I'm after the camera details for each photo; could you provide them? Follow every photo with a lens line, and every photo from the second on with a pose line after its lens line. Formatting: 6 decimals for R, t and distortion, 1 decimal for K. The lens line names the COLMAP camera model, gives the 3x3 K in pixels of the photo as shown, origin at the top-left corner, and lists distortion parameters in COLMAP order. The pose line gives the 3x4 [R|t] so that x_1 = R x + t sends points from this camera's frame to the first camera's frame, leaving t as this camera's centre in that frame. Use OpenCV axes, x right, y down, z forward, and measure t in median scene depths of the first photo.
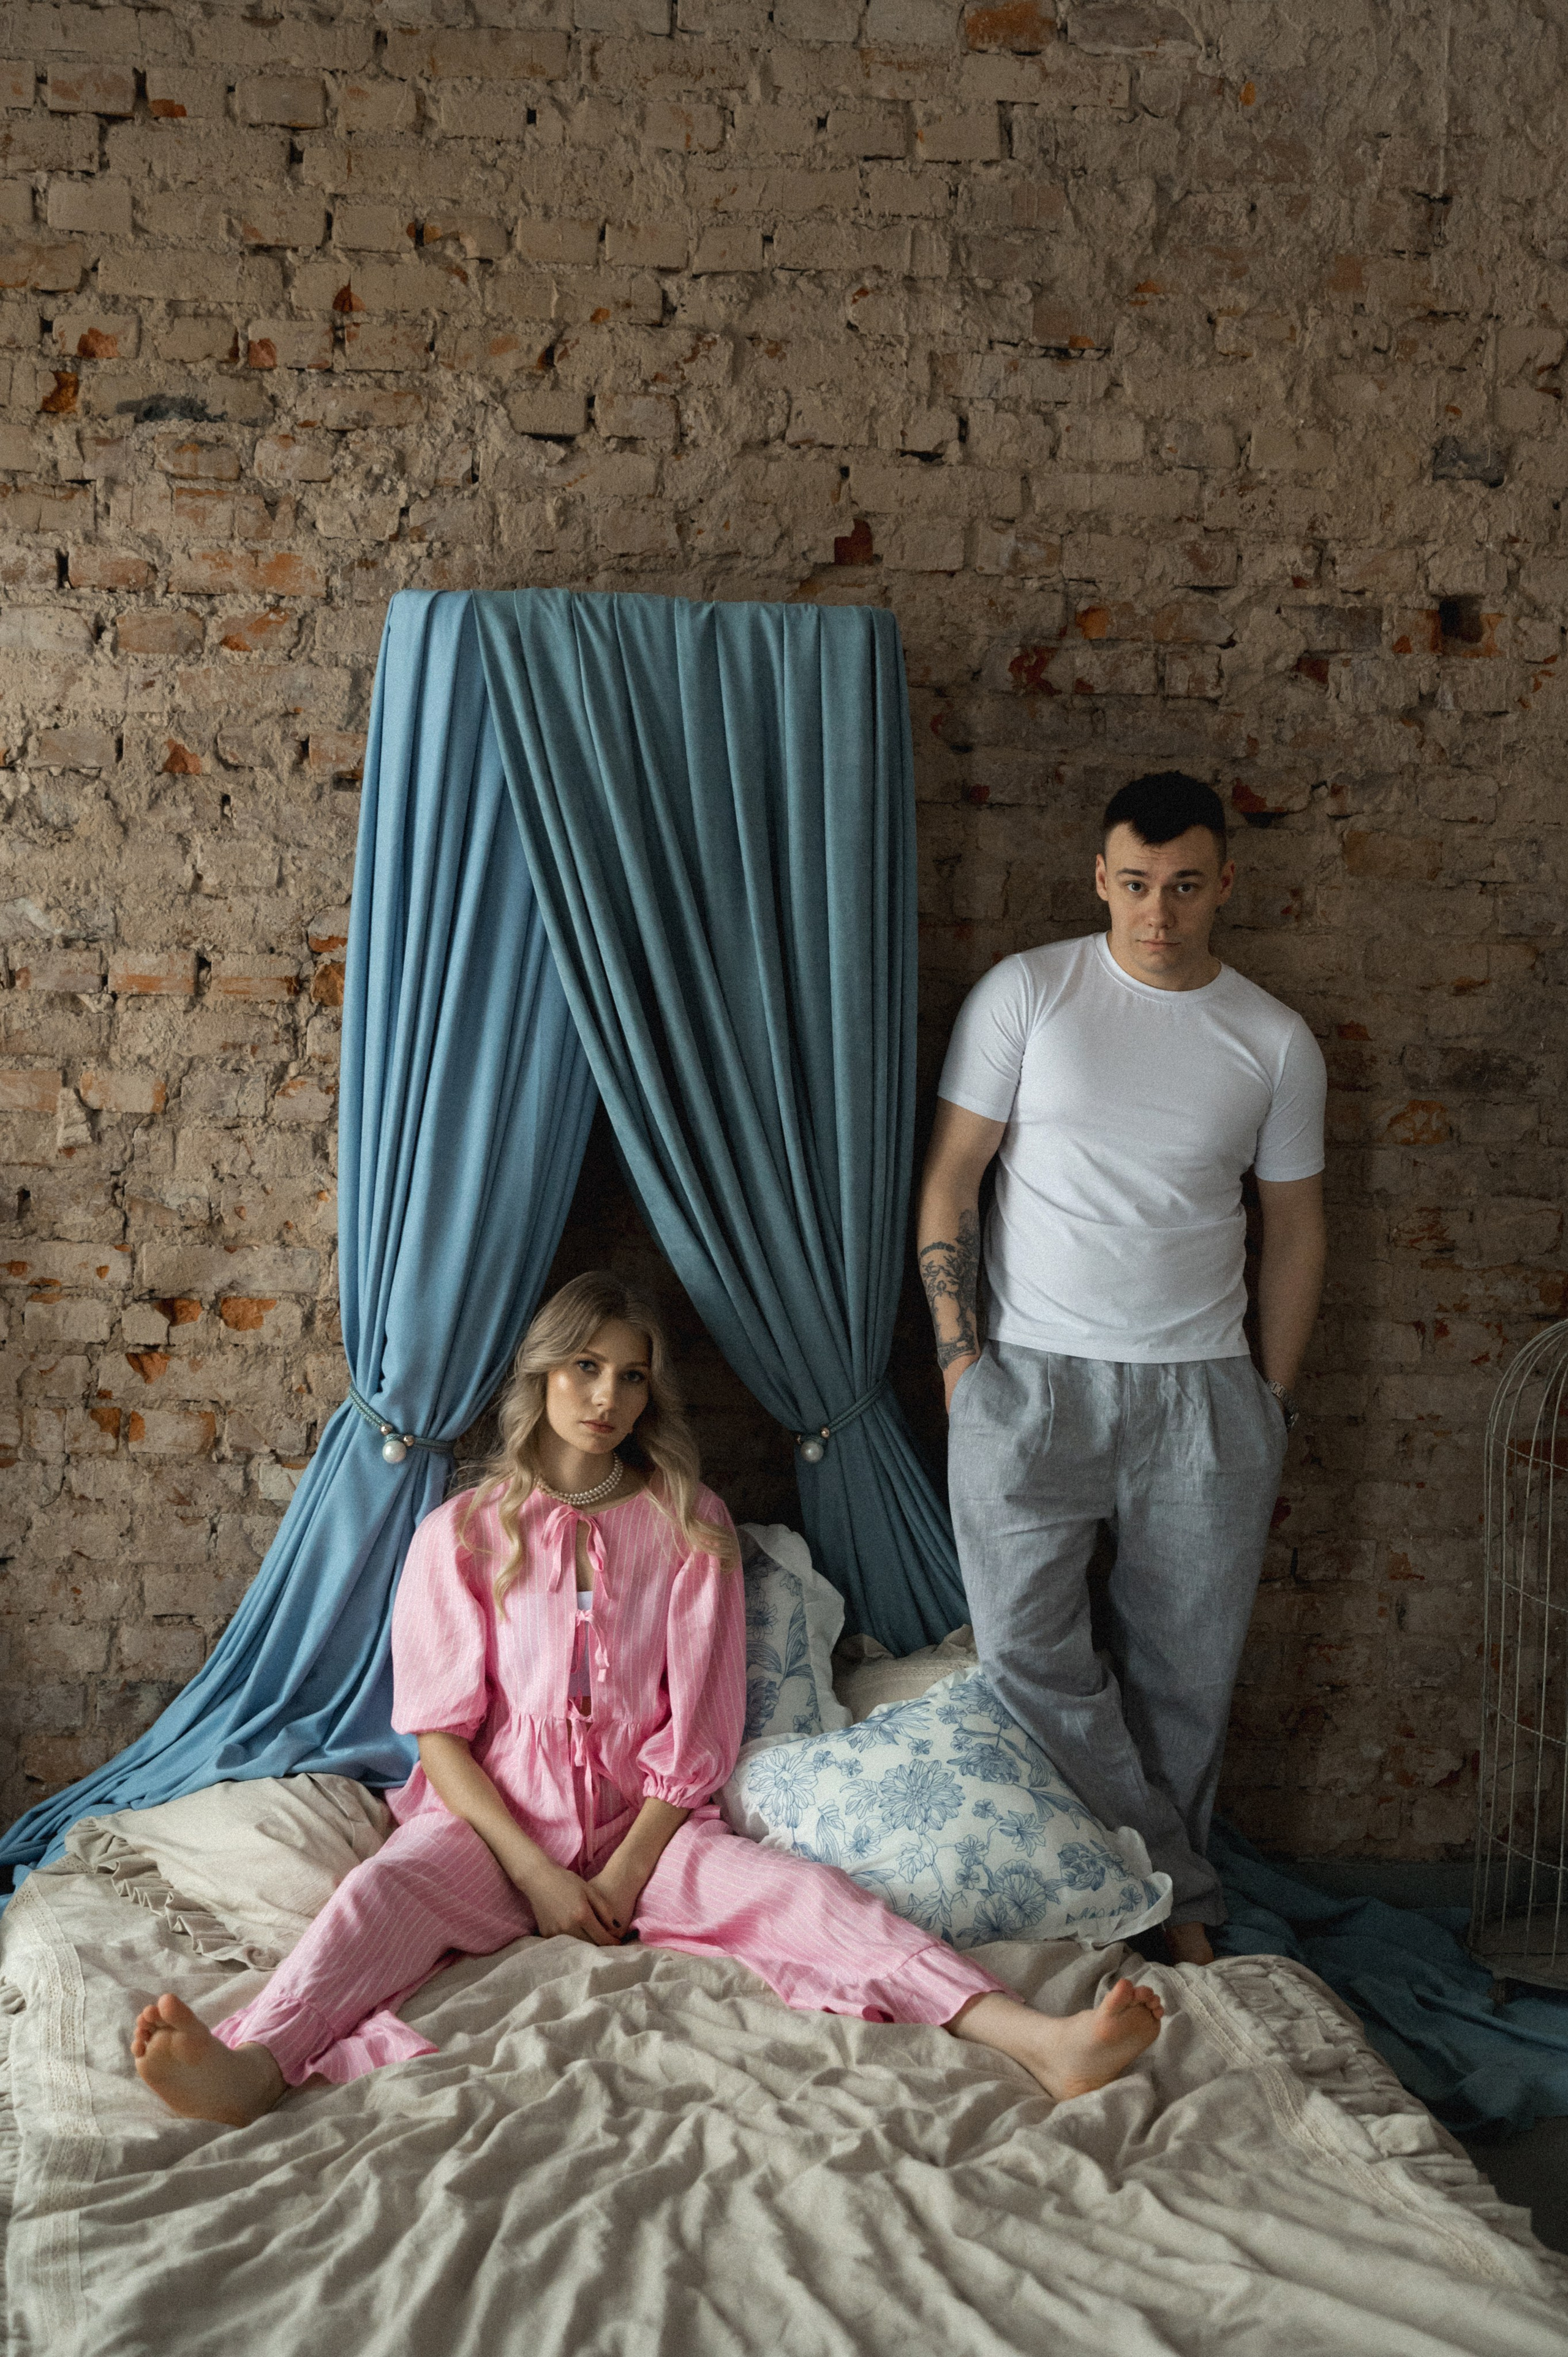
lens RADIAL K [[3057.3, 0, 784.0], [0, 3057.3, 1178.5], [0, 0, 1]] dist [0.008886, -0.044979]
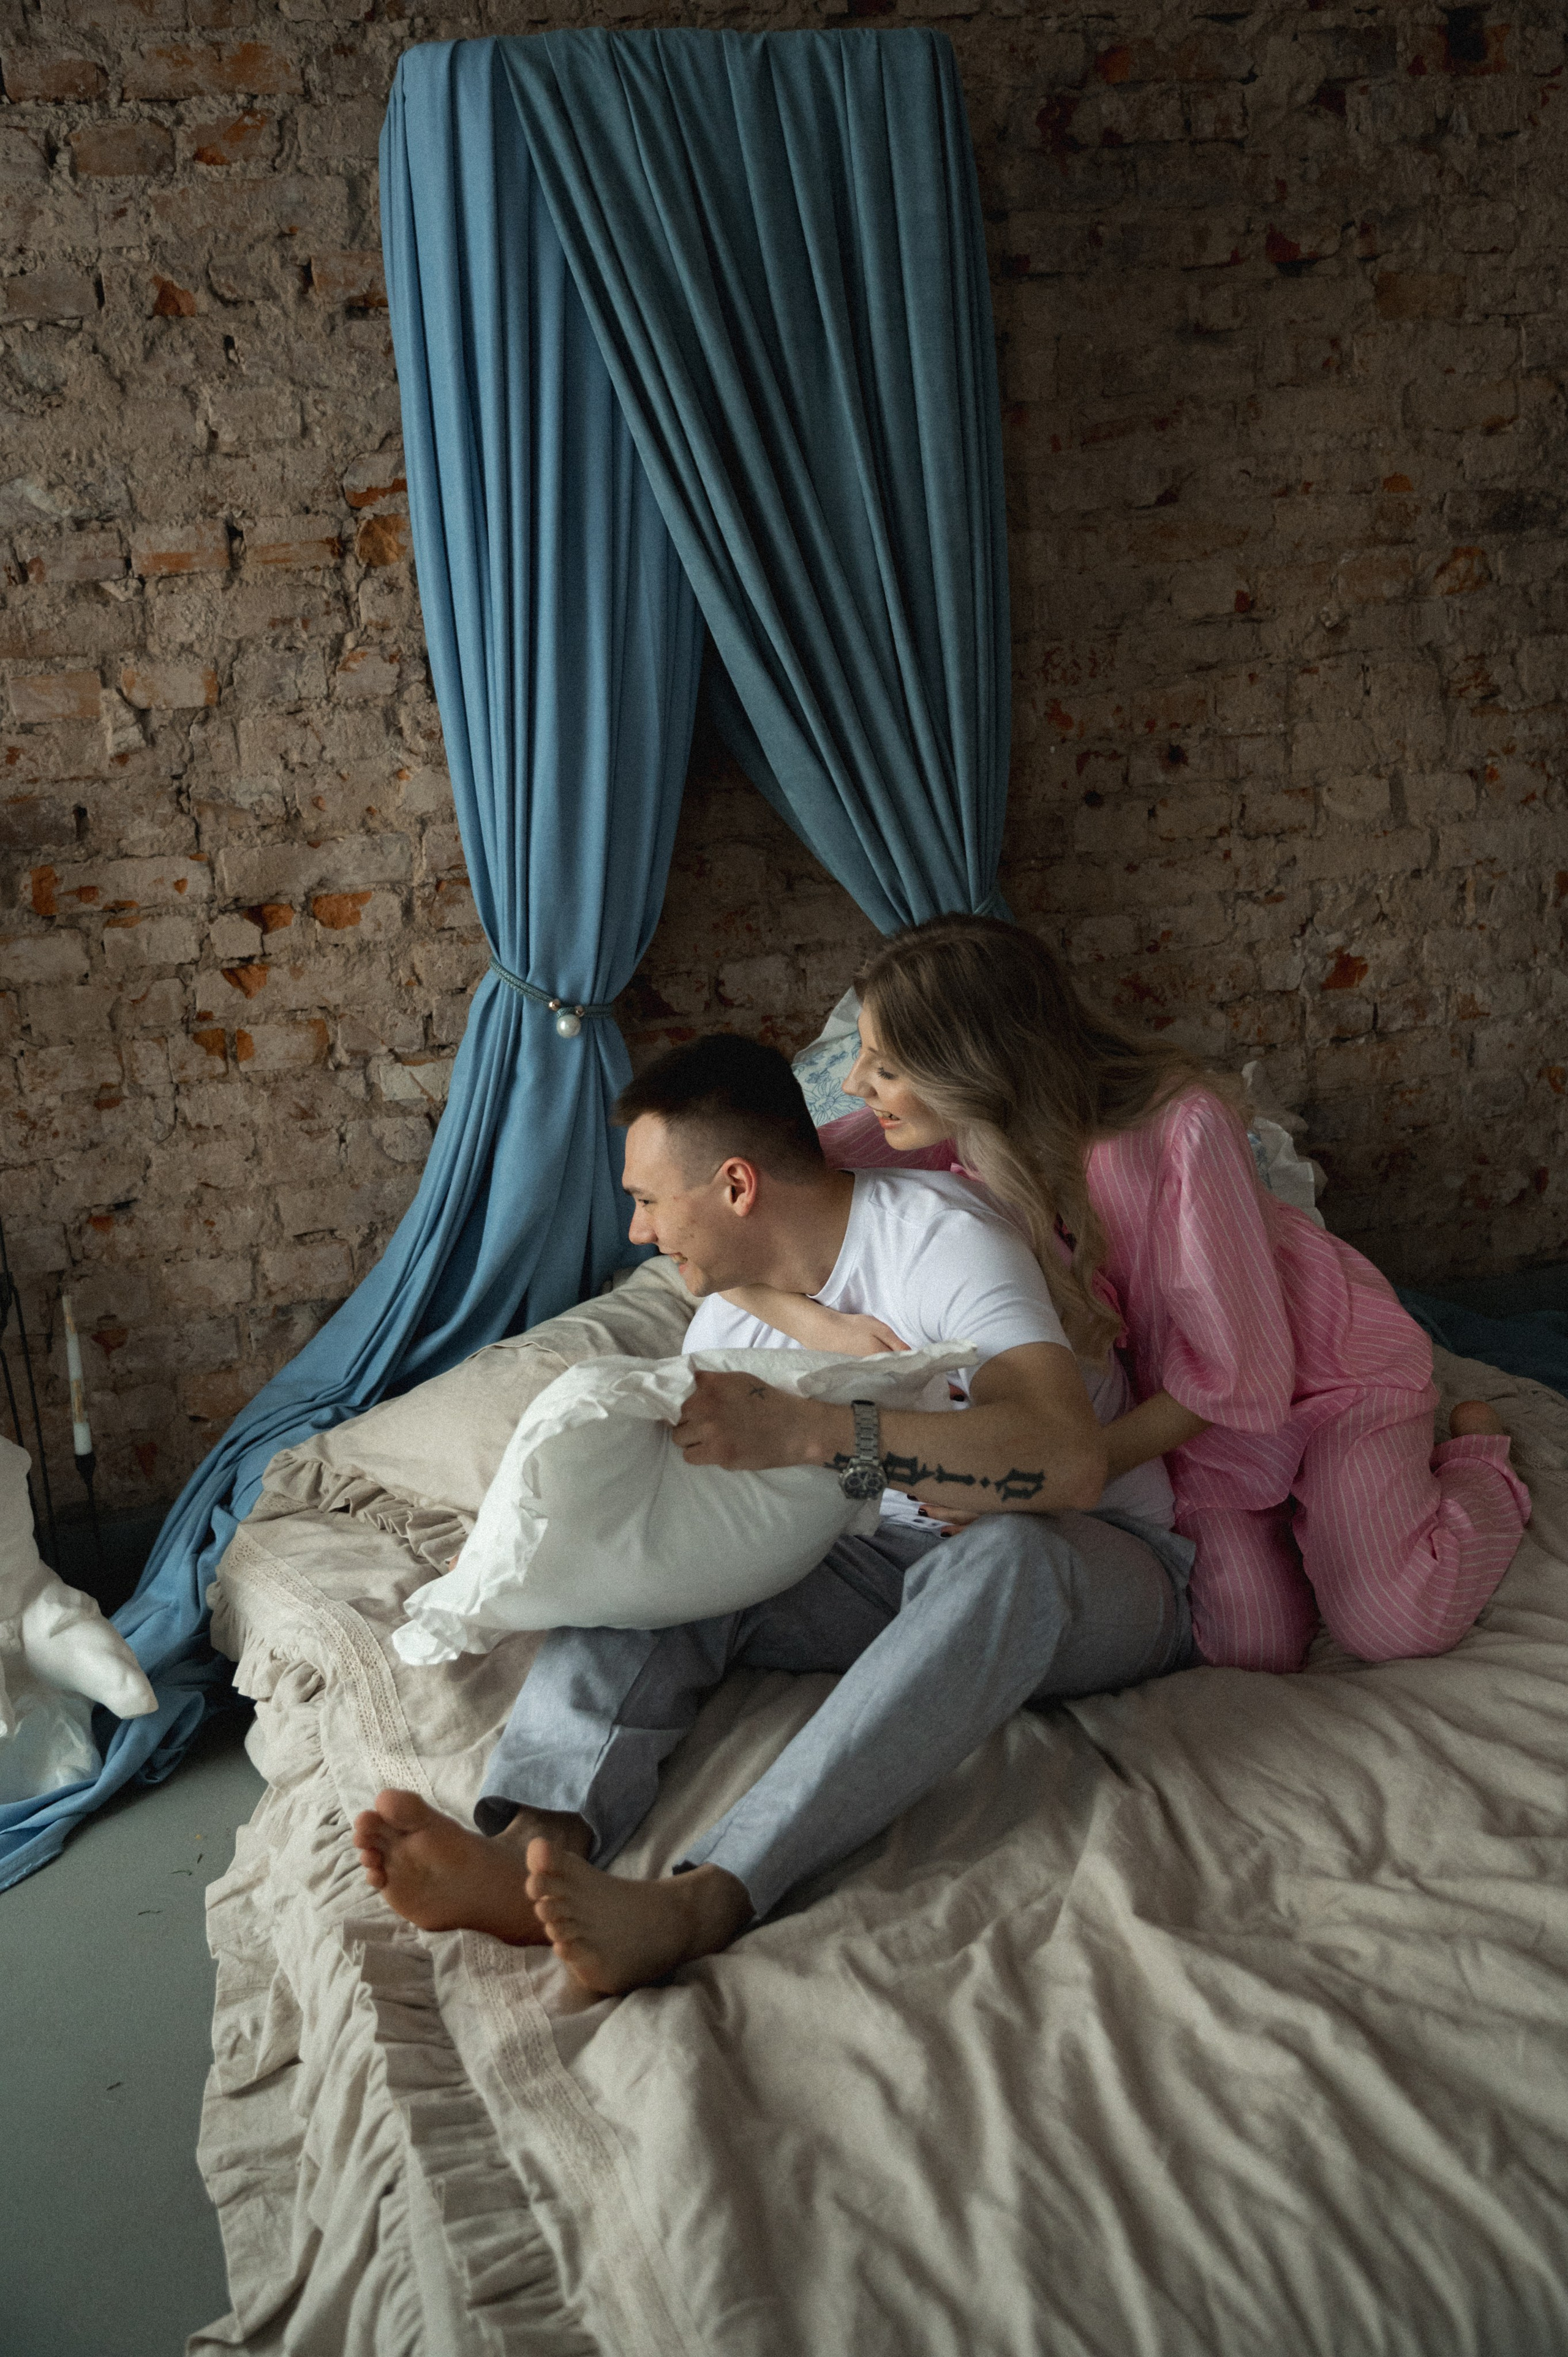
lens RADIAL K [[2135.2, 0, 784.0], [0, 2135.2, 1178.5], [0, 0, 1]] dist [0.007728, -0.012193]
pose [[0.980084, -0.151707, 0.128140, -0.139252], [0.129636, 0.977591, 0.165865, 0.033440], [-0.150431, -0.145950, 0.977788, 0.321152]]
